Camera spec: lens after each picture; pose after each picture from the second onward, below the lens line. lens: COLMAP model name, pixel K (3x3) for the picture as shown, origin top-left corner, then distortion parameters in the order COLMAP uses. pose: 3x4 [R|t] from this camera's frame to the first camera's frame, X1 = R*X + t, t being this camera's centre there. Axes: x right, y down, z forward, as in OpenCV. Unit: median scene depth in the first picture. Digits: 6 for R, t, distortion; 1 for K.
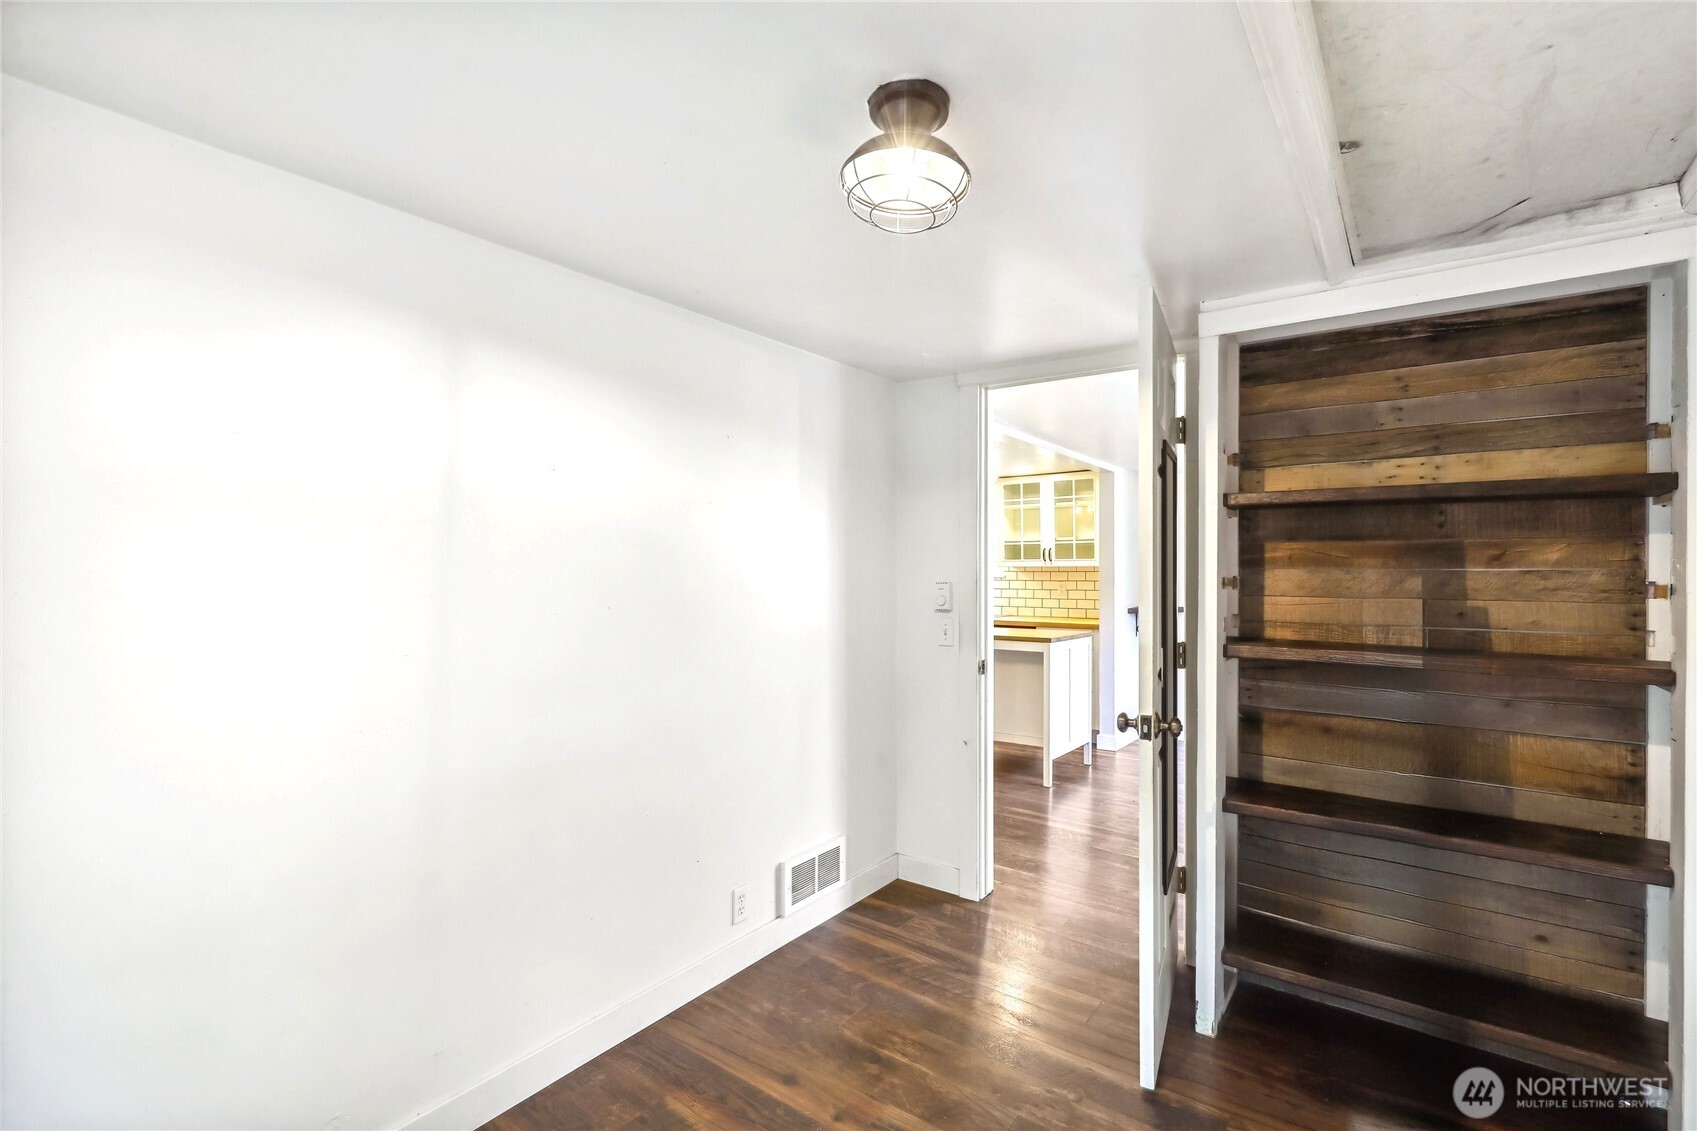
lens RADIAL K [[782.5, 0, 849.0], [0, 782.5, 560.6], [0, 0, 1]] dist [0.000069, -0.000162]
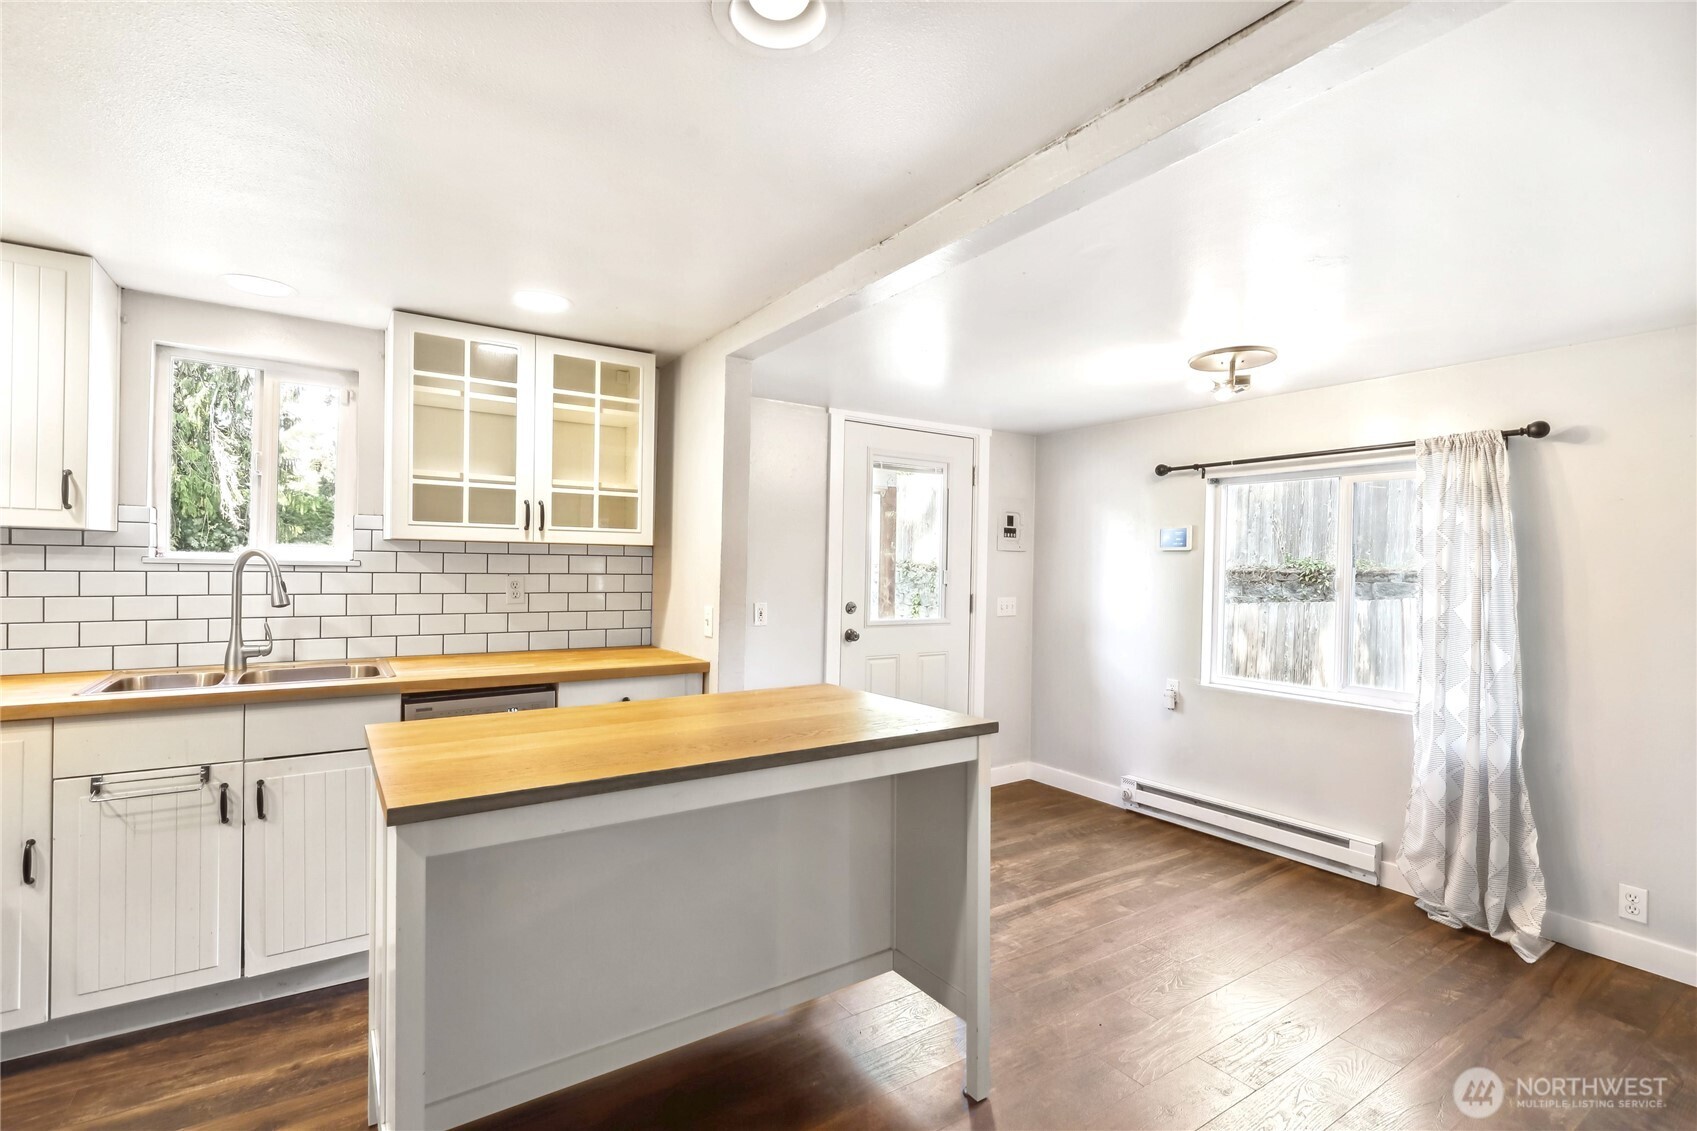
lens RADIAL K [[775.5, 0, 850.9], [0, 775.5, 569.5], [0, 0, 1]] dist [0.000345, 0.000448]
pose [[0.337253, -0.003326, 0.941408, -0.097759], [-0.030338, 0.999436, 0.014399, 0.010839], [-0.940925, -0.033416, 0.336962, 0.664222]]
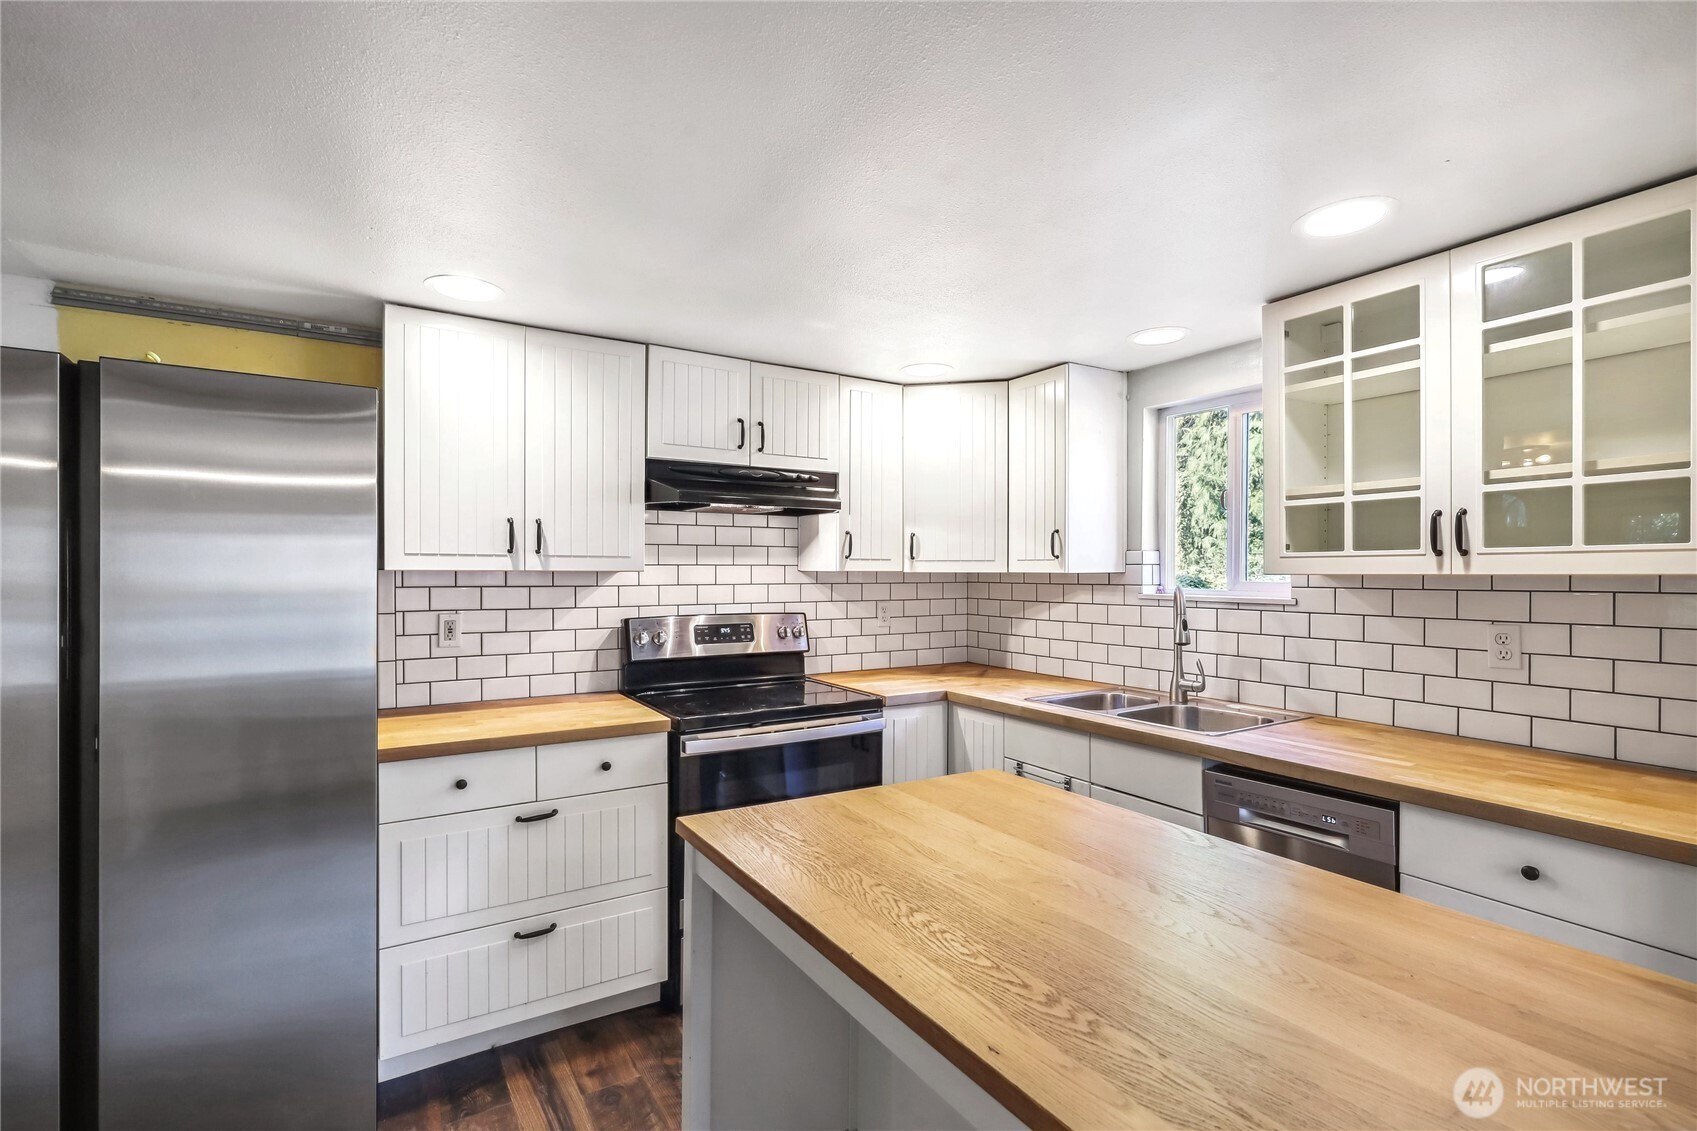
lens RADIAL K [[777.4, 0, 852.4], [0, 777.4, 578.2], [0, 0, 1]] dist [0.000305, -0.000053]
pose [[0.928532, -0.001398, -0.371251, 0.153185], [0.010651, 0.999682, 0.022875, -0.000081], [0.371101, -0.025194, 0.928251, 0.640648]]
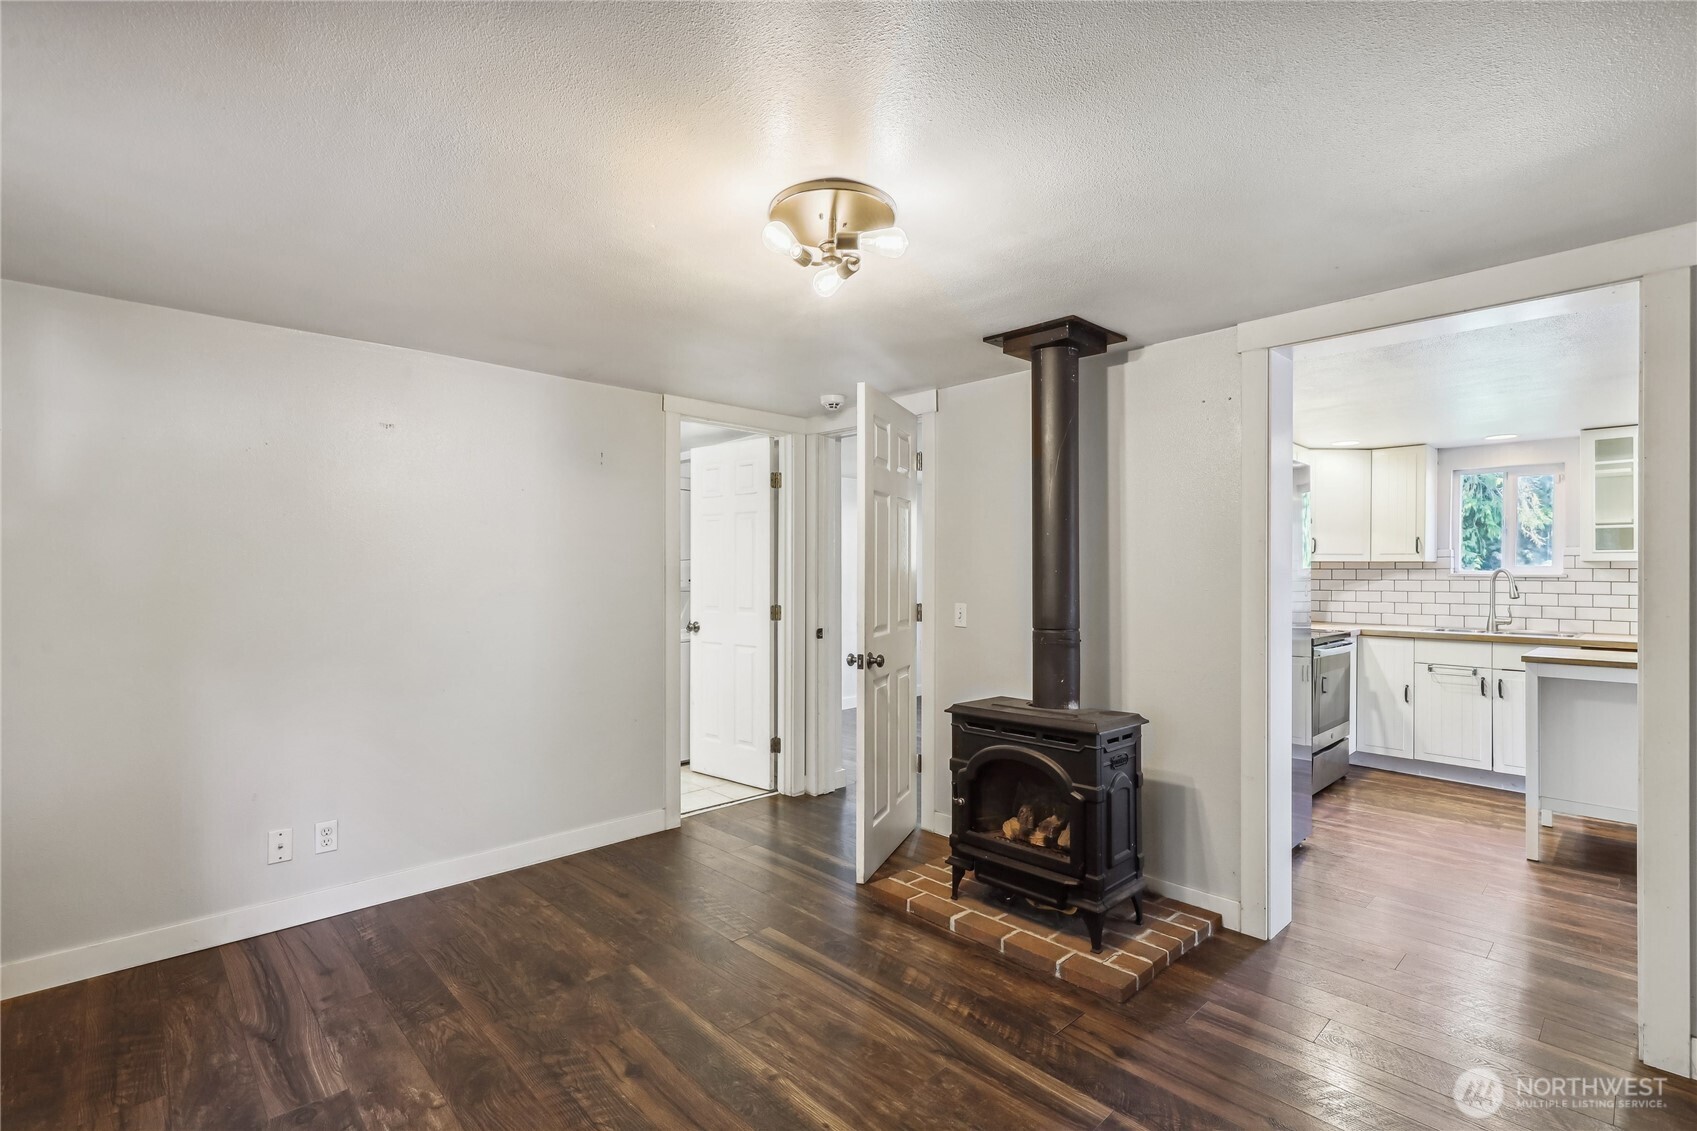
lens RADIAL K [[775.5, 0, 850.9], [0, 775.5, 569.5], [0, 0, 1]] dist [0.000345, 0.000448]
pose [[0.984760, -0.001287, -0.173914, -0.319597], [0.003716, 0.999900, 0.013638, 0.003464], [0.173879, -0.014076, 0.984666, 0.232964]]
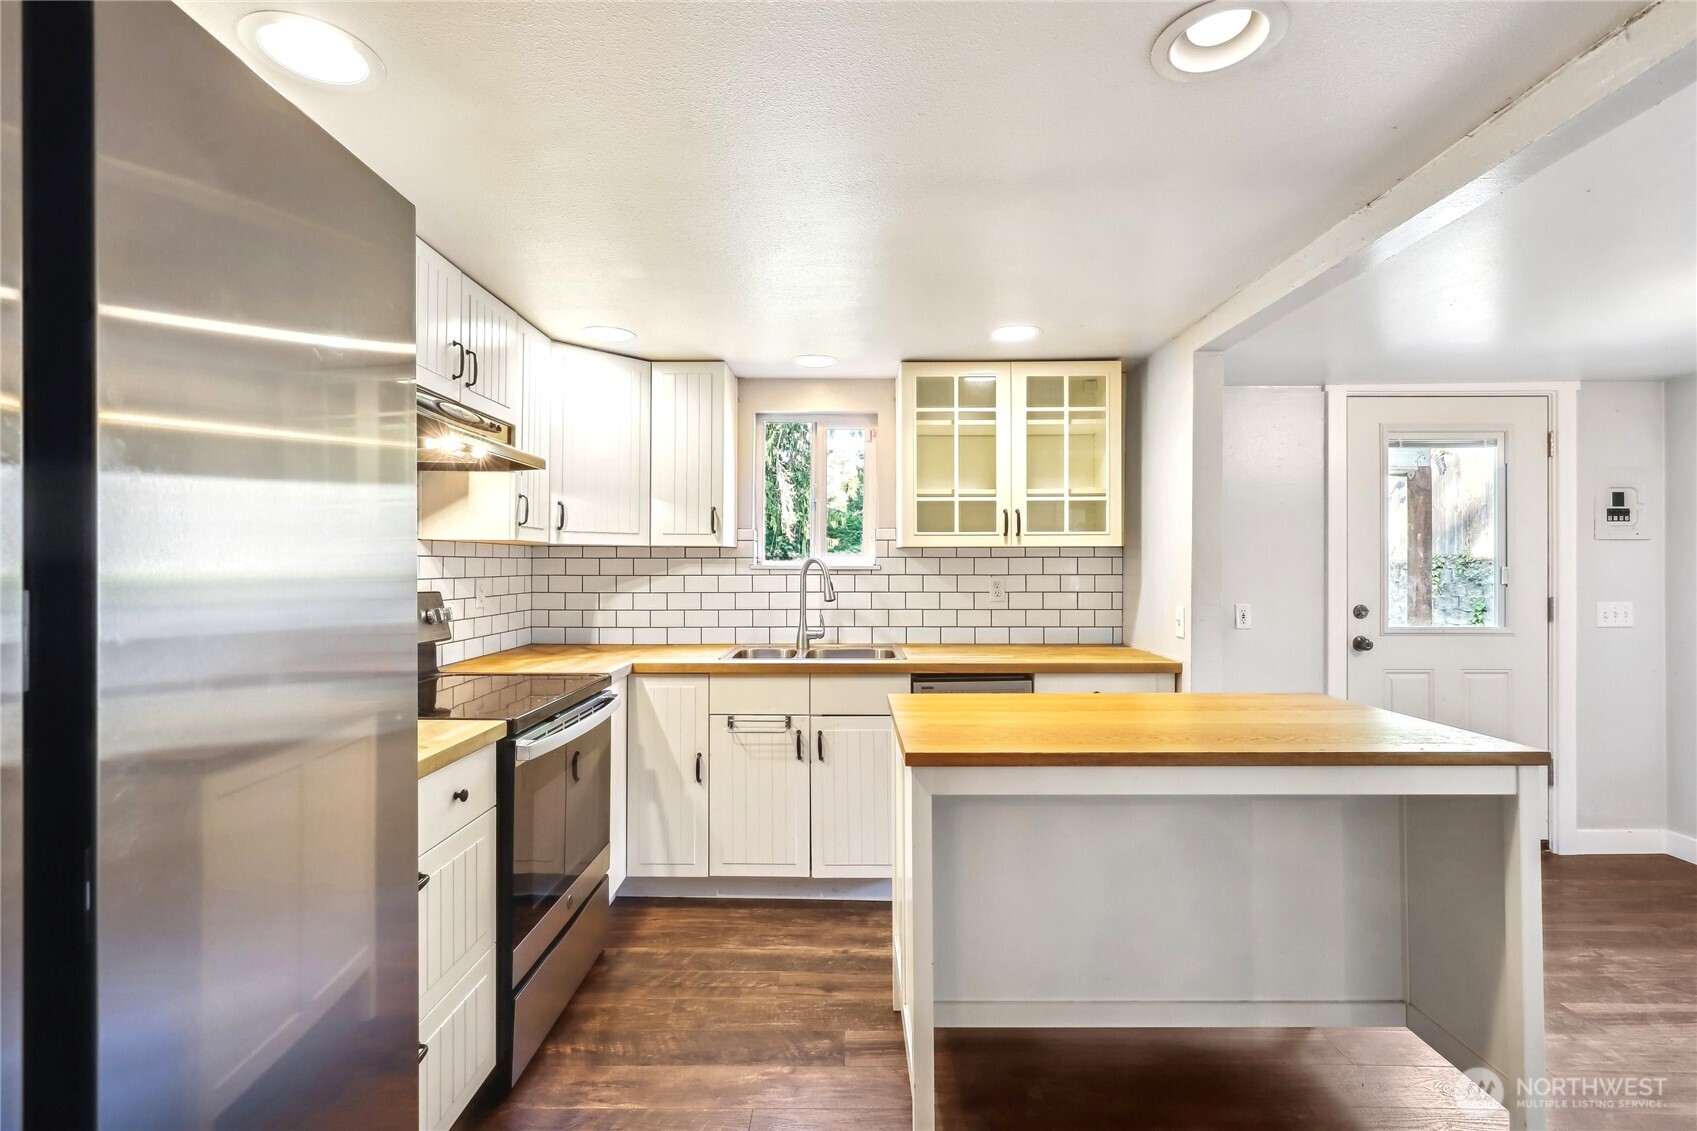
lens RADIAL K [[782.5, 0, 849.0], [0, 782.5, 560.6], [0, 0, 1]] dist [0.000069, -0.000162]
pose [[0.809285, -0.002695, 0.587411, -0.119188], [-0.006222, 0.999894, 0.013160, 0.010217], [-0.587384, -0.014304, 0.809182, 0.641551]]
